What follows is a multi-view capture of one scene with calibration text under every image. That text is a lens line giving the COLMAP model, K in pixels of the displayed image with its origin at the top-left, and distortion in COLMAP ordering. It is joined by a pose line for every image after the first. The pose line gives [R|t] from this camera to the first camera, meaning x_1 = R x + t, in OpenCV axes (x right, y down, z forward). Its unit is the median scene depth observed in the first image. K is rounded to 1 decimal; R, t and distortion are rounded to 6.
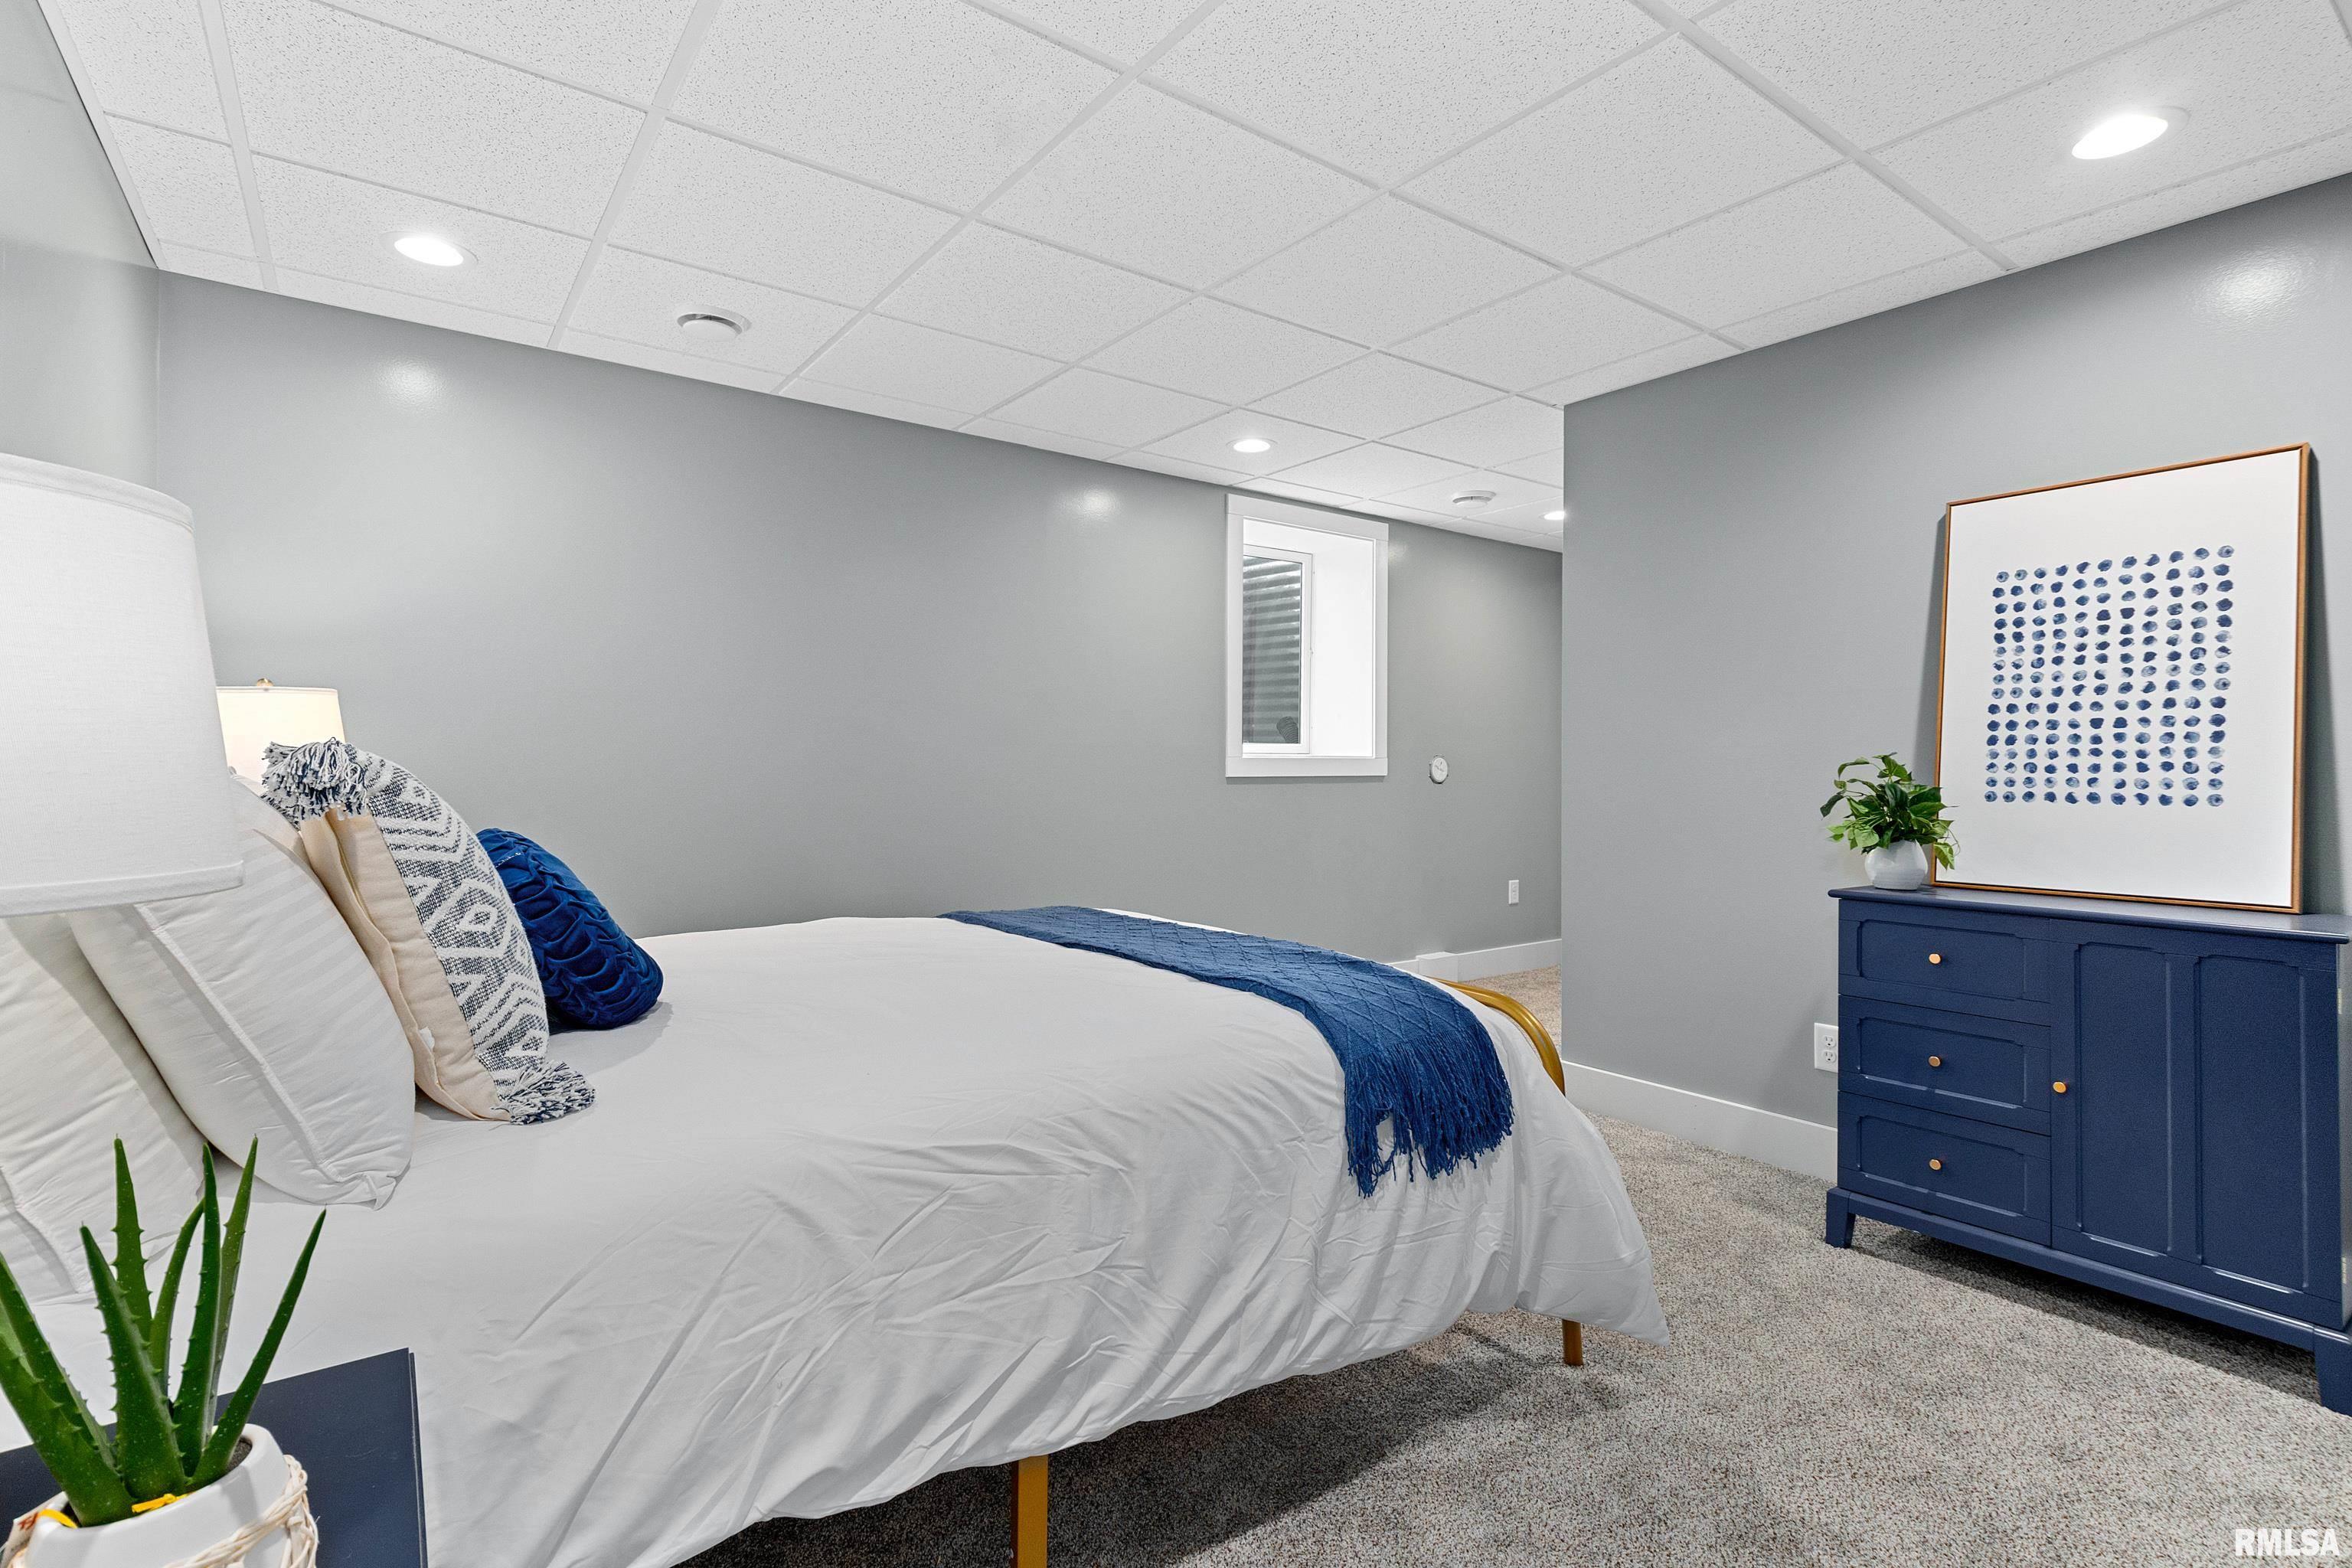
lens RADIAL K [[1123.1, 0, 1171.2], [0, 1123.1, 771.0], [0, 0, 1]] dist [0.002735, -0.001256]
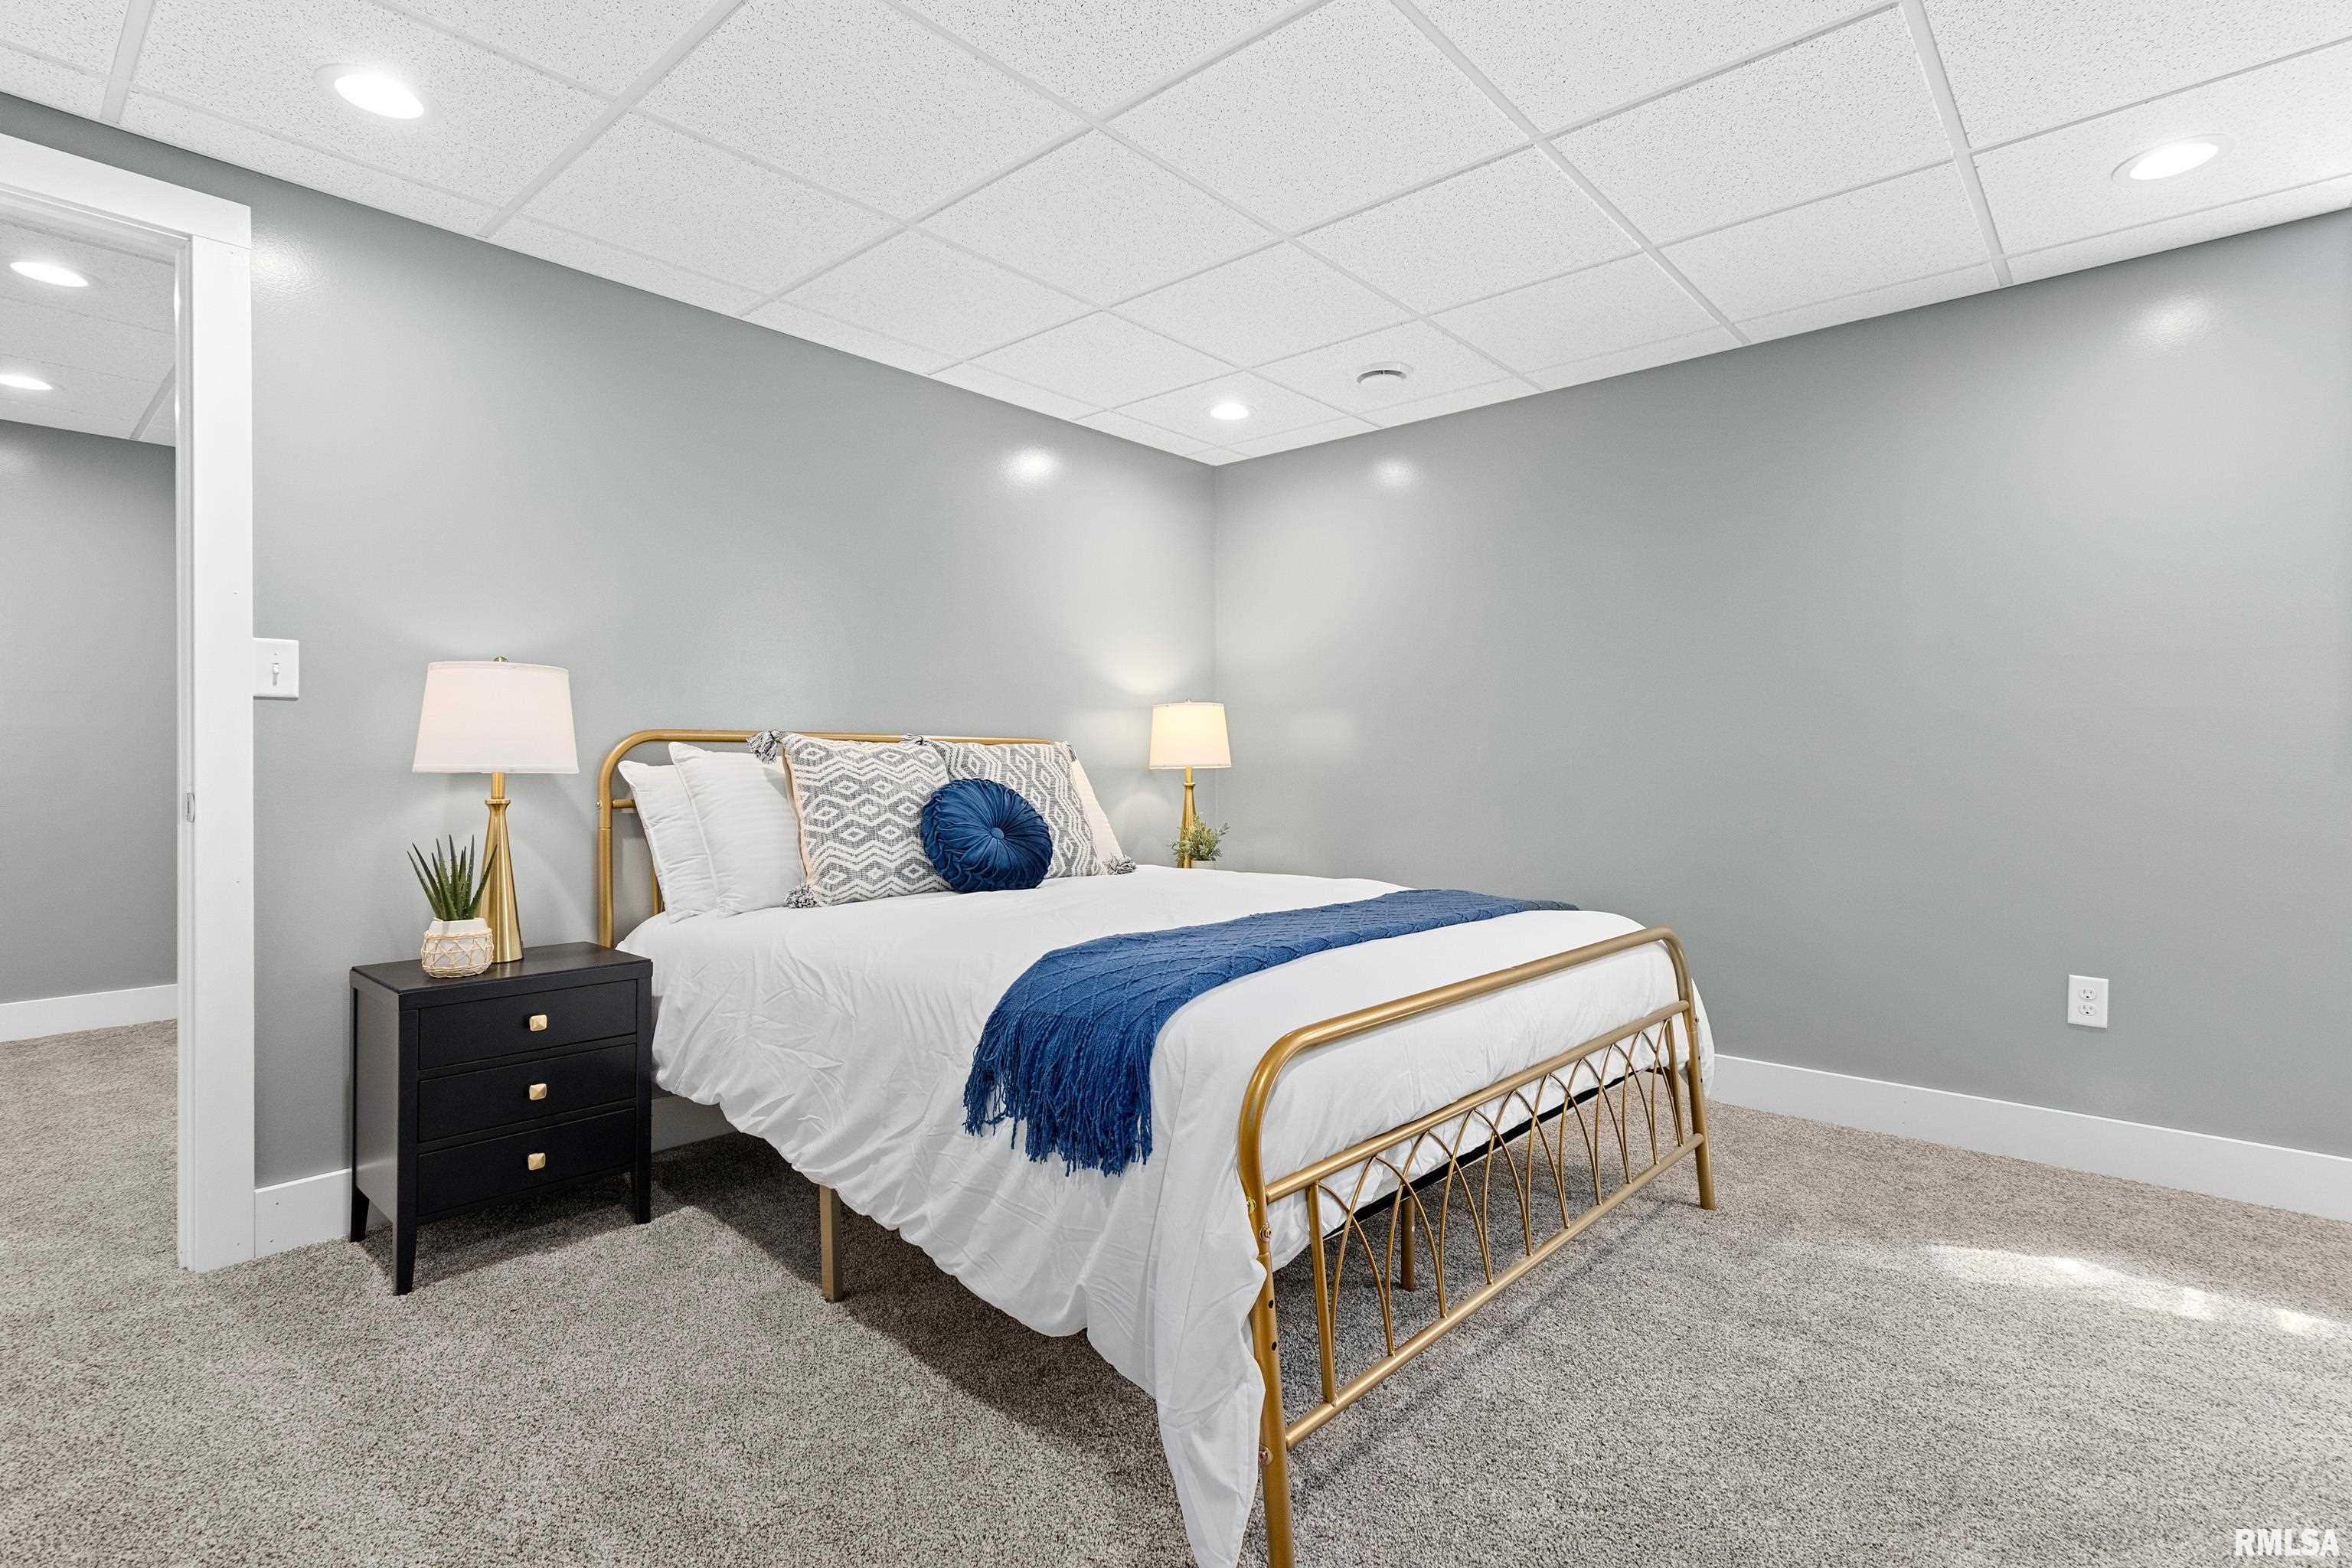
lens RADIAL K [[1123.1, 0, 1171.2], [0, 1123.1, 771.0], [0, 0, 1]] dist [0.002735, -0.001256]
pose [[0.199886, 0.000485, -0.979819, 1.272018], [-0.017679, 0.999839, -0.003112, 0.037528], [0.979660, 0.017944, 0.199862, 0.983440]]
